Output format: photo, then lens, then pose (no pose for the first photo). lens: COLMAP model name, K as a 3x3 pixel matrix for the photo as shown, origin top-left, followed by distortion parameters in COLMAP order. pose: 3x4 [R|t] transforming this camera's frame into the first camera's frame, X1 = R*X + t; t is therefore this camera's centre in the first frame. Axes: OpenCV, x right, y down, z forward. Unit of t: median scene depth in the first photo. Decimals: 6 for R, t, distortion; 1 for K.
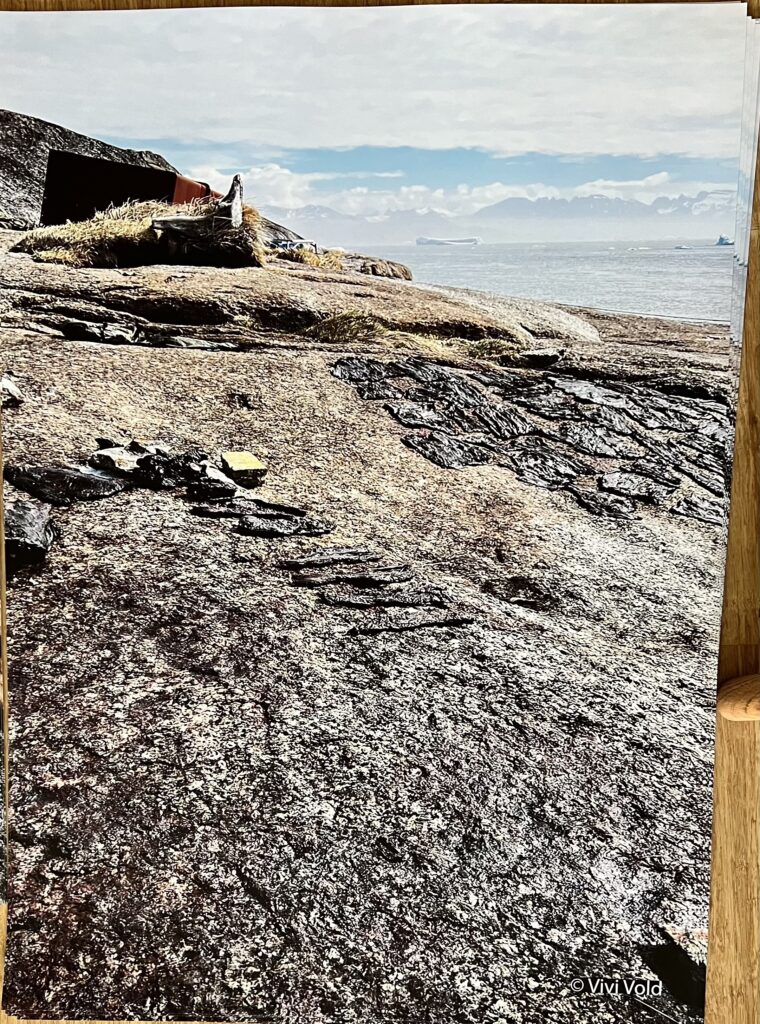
lens RADIAL K [[816.2, 0, 379.2], [0, 816.2, 512.7], [0, 0, 1]] dist [0.002744, 0.010065]
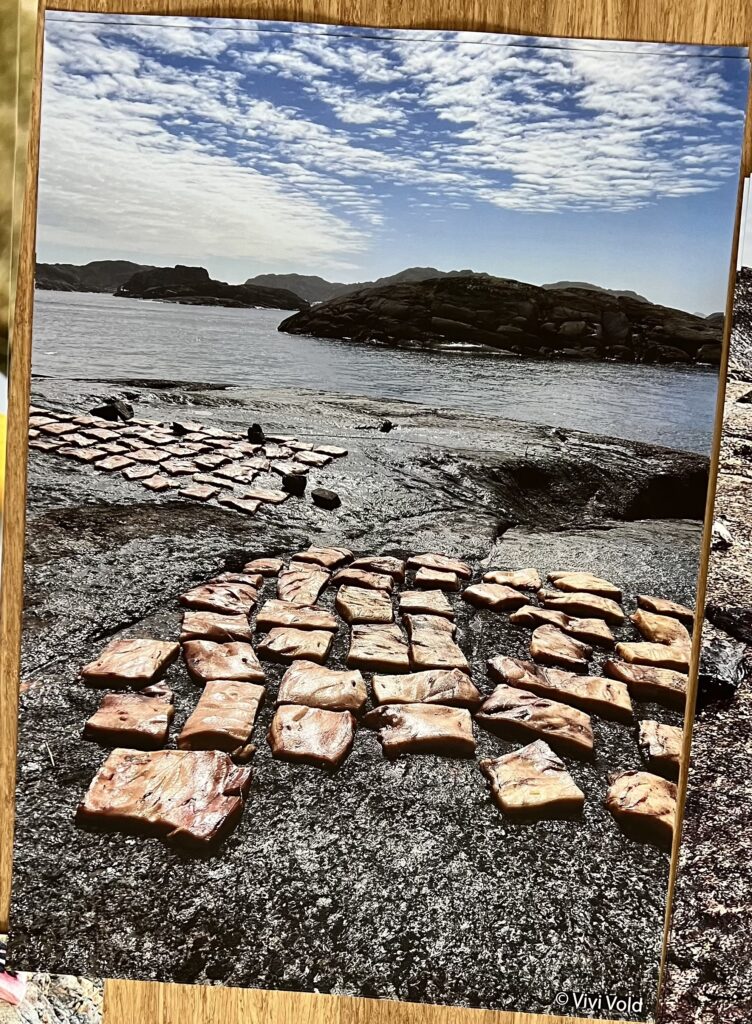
lens RADIAL K [[816.2, 0, 375.5], [0, 816.2, 510.4], [0, 0, 1]] dist [0.002744, 0.010065]
pose [[0.998360, 0.055965, 0.012064, -0.879095], [-0.055945, 0.998432, -0.002033, -0.148344], [-0.012158, 0.001355, 0.999925, -0.029007]]
